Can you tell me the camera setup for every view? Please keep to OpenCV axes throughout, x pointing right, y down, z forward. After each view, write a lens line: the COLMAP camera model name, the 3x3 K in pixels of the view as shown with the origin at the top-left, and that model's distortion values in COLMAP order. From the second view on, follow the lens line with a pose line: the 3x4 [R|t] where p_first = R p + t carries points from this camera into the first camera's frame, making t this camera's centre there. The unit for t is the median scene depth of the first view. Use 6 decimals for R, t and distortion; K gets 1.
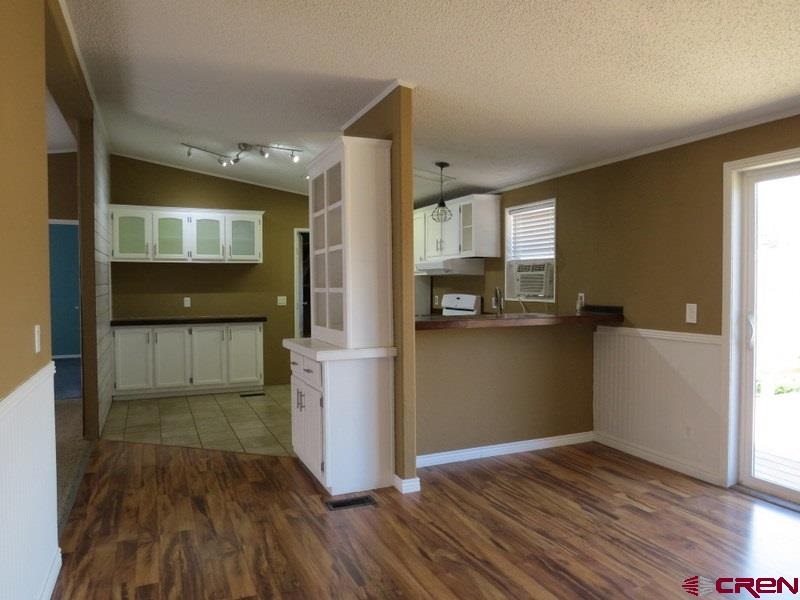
lens RADIAL K [[559.0, 0, 401.5], [0, 559.0, 295.8], [0, 0, 1]] dist [0.064844, 0.001763]
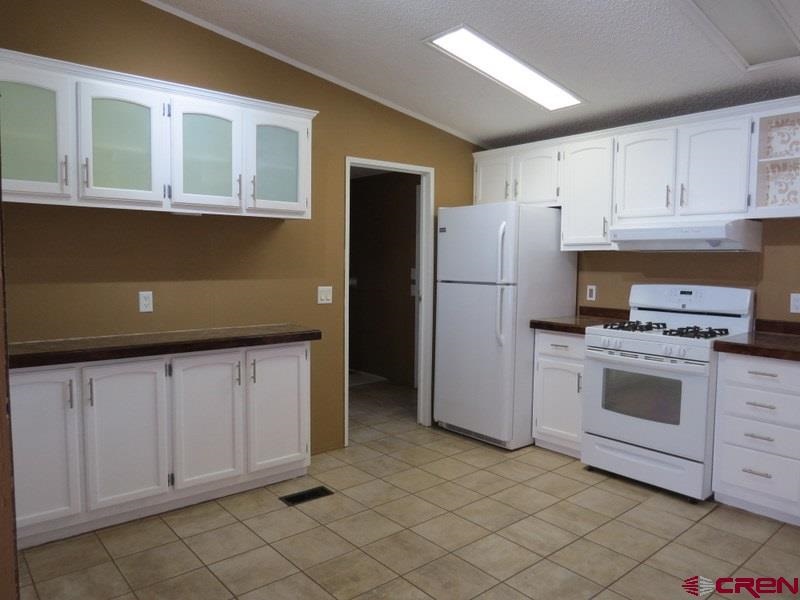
lens RADIAL K [[566.5, 0, 414.9], [0, 566.5, 295.0], [0, 0, 1]] dist [0.004124, 0.007760]
pose [[0.954828, -0.004584, 0.297123, -0.323560], [-0.007325, 0.999214, 0.038956, -0.013301], [-0.297068, -0.039373, 0.954044, 0.528729]]
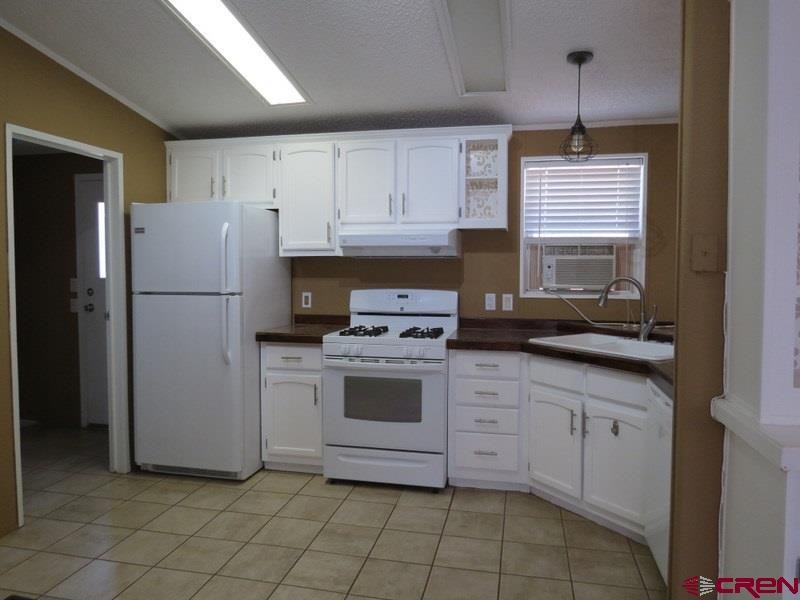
lens RADIAL K [[562.3, 0, 398.9], [0, 562.3, 297.2], [0, 0, 1]] dist [-0.004773, -0.009970]
pose [[0.602950, -0.034030, 0.797052, -0.375578], [0.012989, 0.999376, 0.032843, -0.014227], [-0.797673, -0.009450, 0.603016, 0.630750]]
